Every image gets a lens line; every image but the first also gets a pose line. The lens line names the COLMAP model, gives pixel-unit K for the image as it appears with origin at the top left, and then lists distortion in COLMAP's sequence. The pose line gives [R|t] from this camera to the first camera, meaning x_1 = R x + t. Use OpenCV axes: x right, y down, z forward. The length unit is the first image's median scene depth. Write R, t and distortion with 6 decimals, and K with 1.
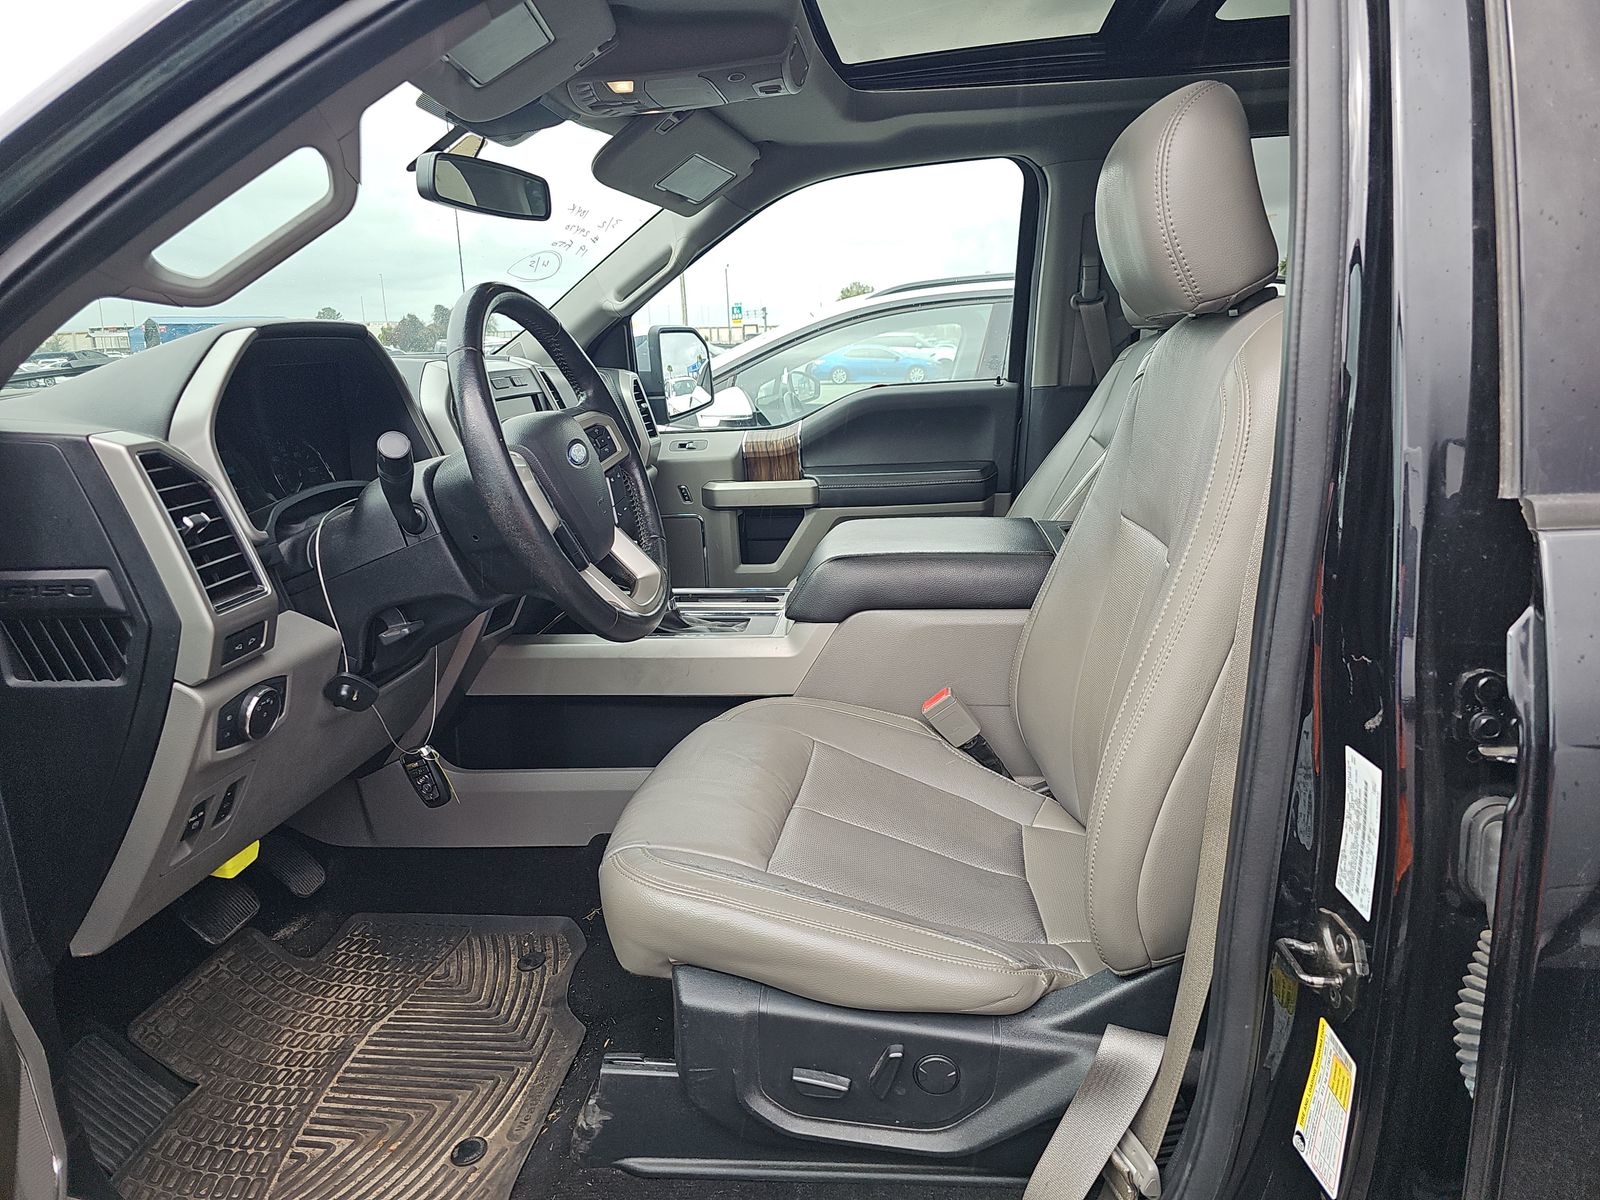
lens RADIAL K [[1033.9, 0, 800.0], [0, 1033.9, 600.0], [0, 0, 1]] dist [0.003660, -0.001758]
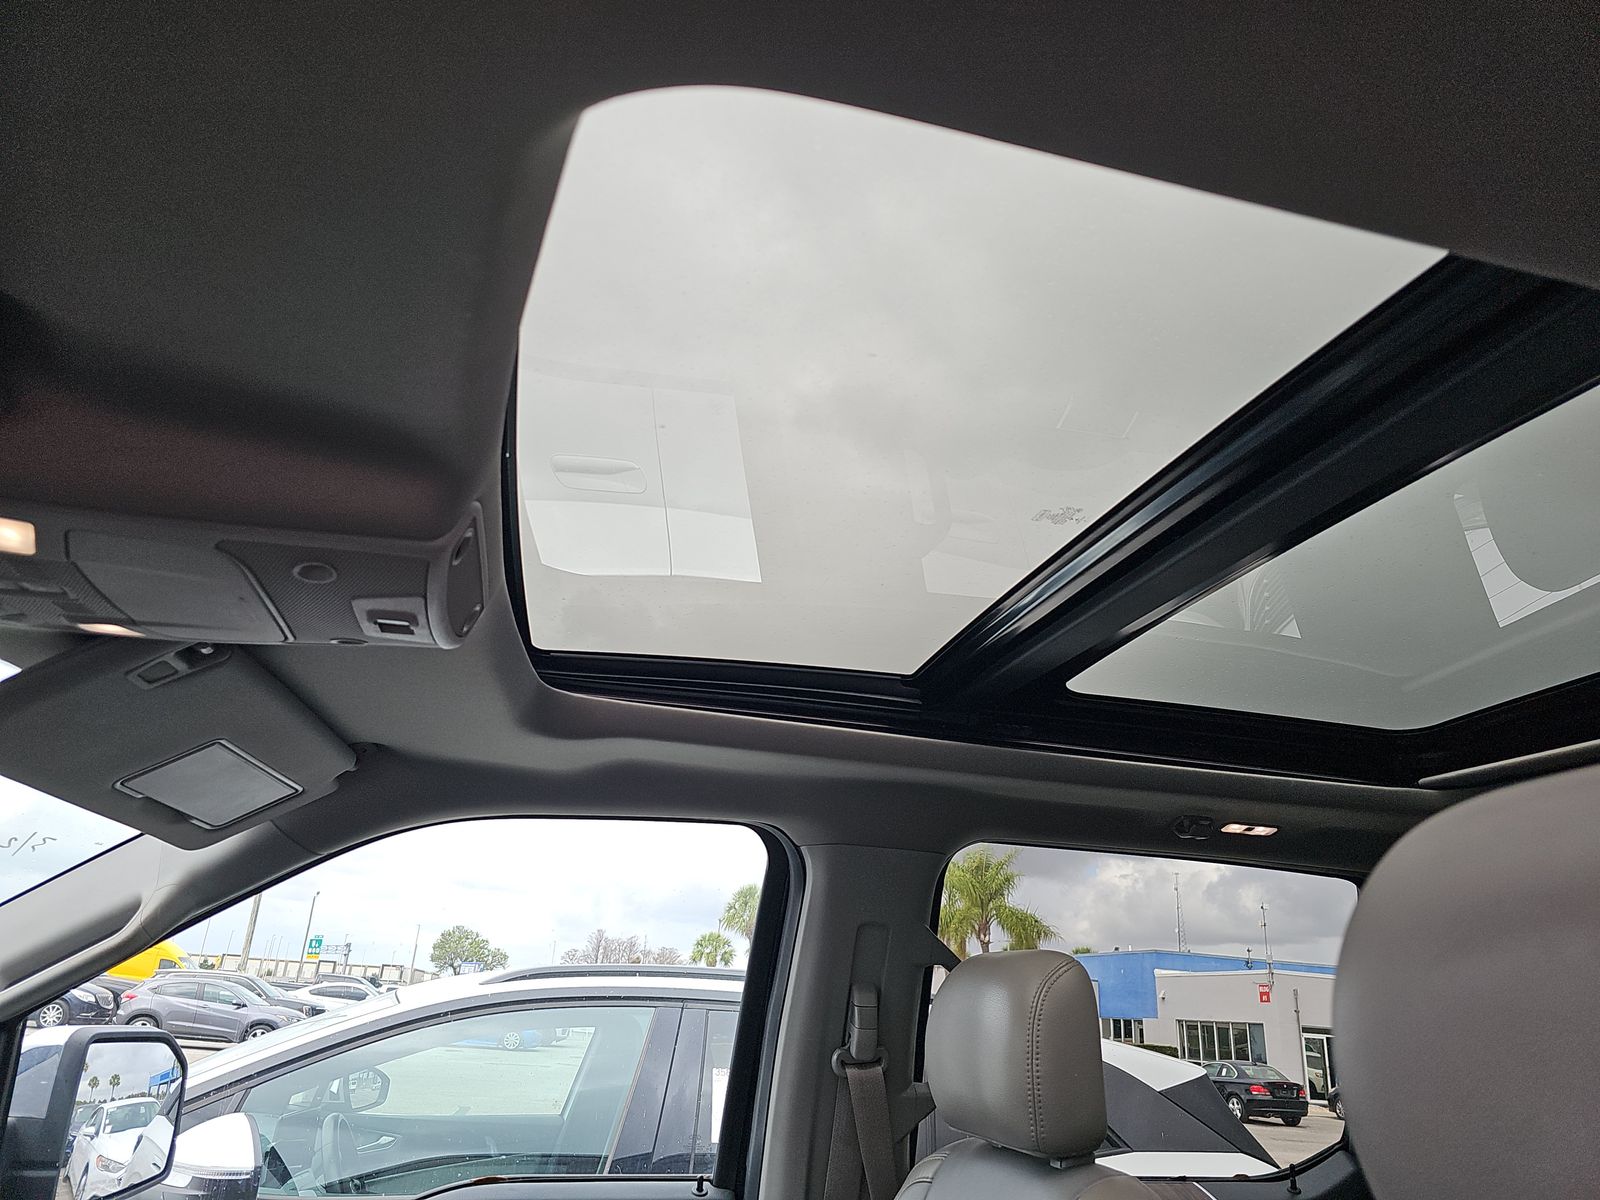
lens RADIAL K [[1033.9, 0, 800.0], [0, 1033.9, 600.0], [0, 0, 1]] dist [0.003660, -0.001758]
pose [[0.931871, 0.205023, 0.299303, 0.000386], [0.005445, 0.817007, -0.576602, -0.172622], [-0.362749, 0.538948, 0.760229, 0.425097]]
